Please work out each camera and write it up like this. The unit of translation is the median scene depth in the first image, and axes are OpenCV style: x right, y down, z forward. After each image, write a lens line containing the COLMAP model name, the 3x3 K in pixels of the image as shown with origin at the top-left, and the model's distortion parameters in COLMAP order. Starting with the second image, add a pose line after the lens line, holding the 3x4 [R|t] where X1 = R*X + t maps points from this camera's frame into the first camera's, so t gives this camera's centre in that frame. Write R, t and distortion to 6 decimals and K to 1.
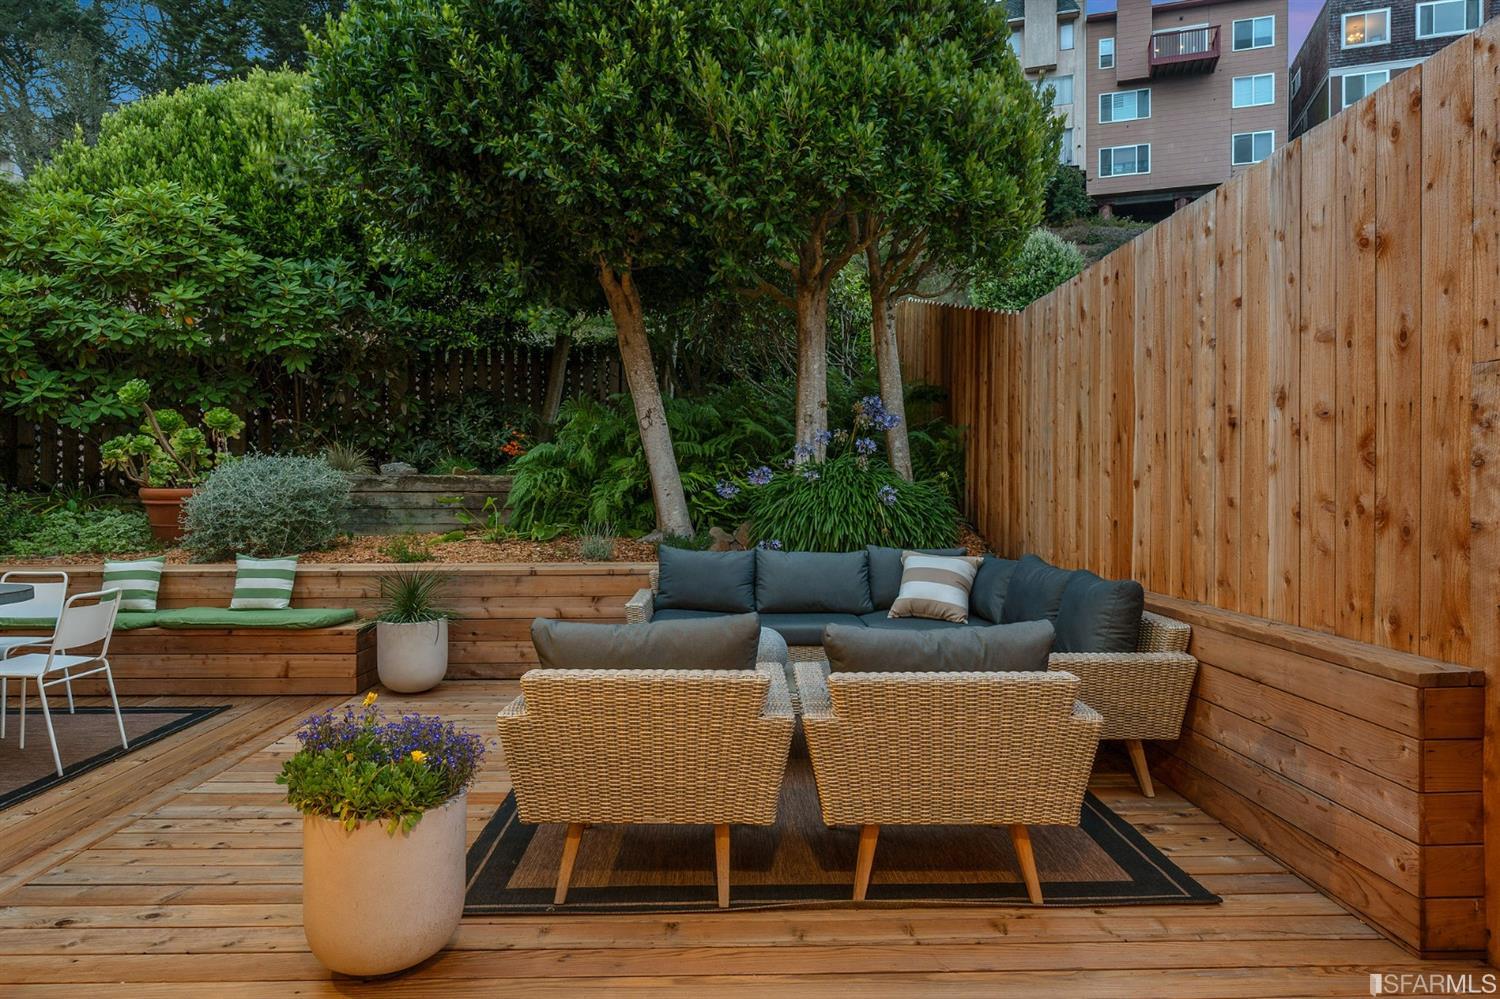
lens RADIAL K [[906.4, 0, 749.6], [0, 906.4, 475.1], [0, 0, 1]] dist [0.000438, -0.003463]
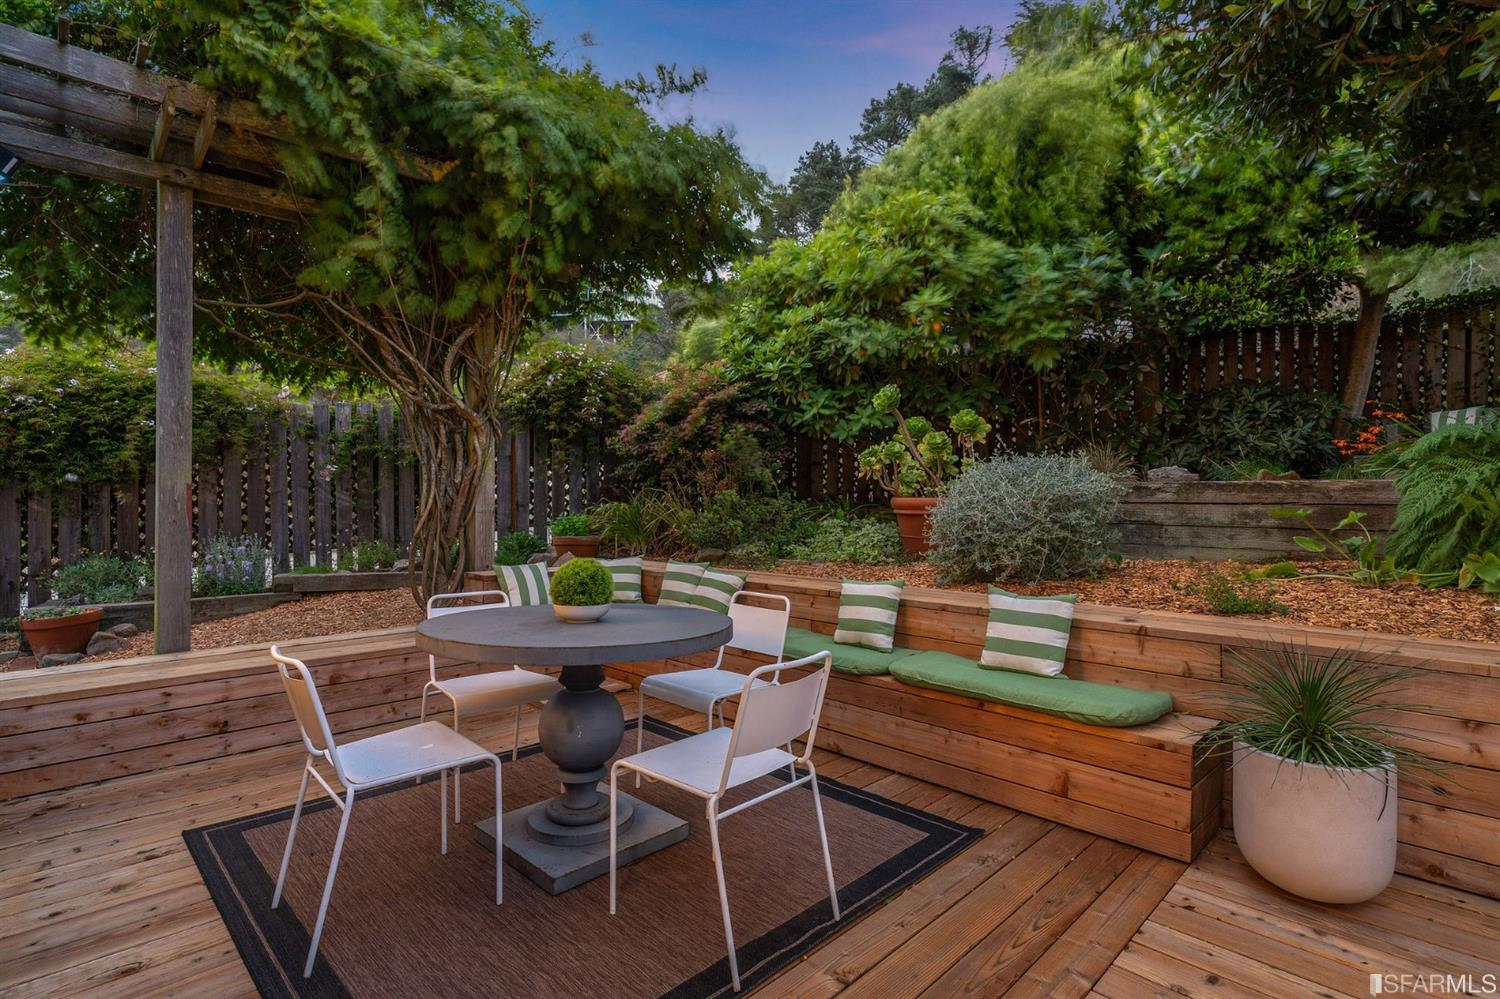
lens RADIAL K [[732.1, 0, 749.3], [0, 732.1, 505.6], [0, 0, 1]] dist [-0.002406, -0.000625]
pose [[0.685894, 0.007723, -0.727661, -0.208023], [0.002152, 0.999918, 0.012640, 0.013178], [0.727698, -0.010235, 0.685821, 0.352938]]
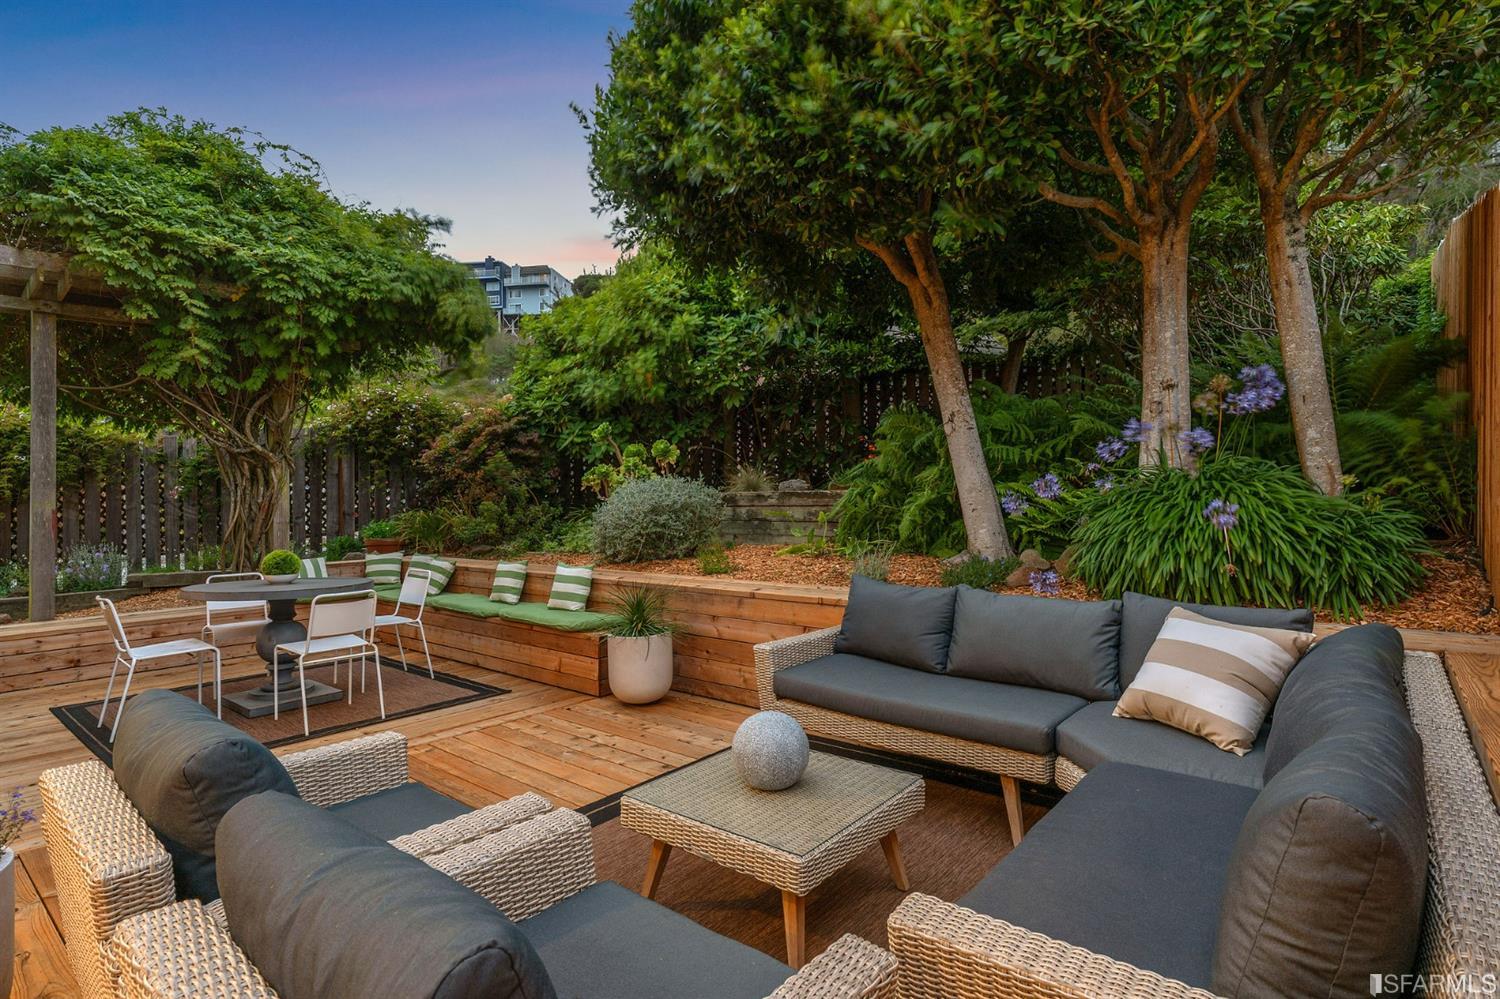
lens RADIAL K [[749.8, 0, 748.2], [0, 749.8, 484.7], [0, 0, 1]] dist [0.000407, -0.000922]
pose [[0.749409, -0.021225, -0.661768, 0.209936], [0.020423, 0.999751, -0.008938, -0.000430], [0.661793, -0.006817, 0.749656, 0.311932]]
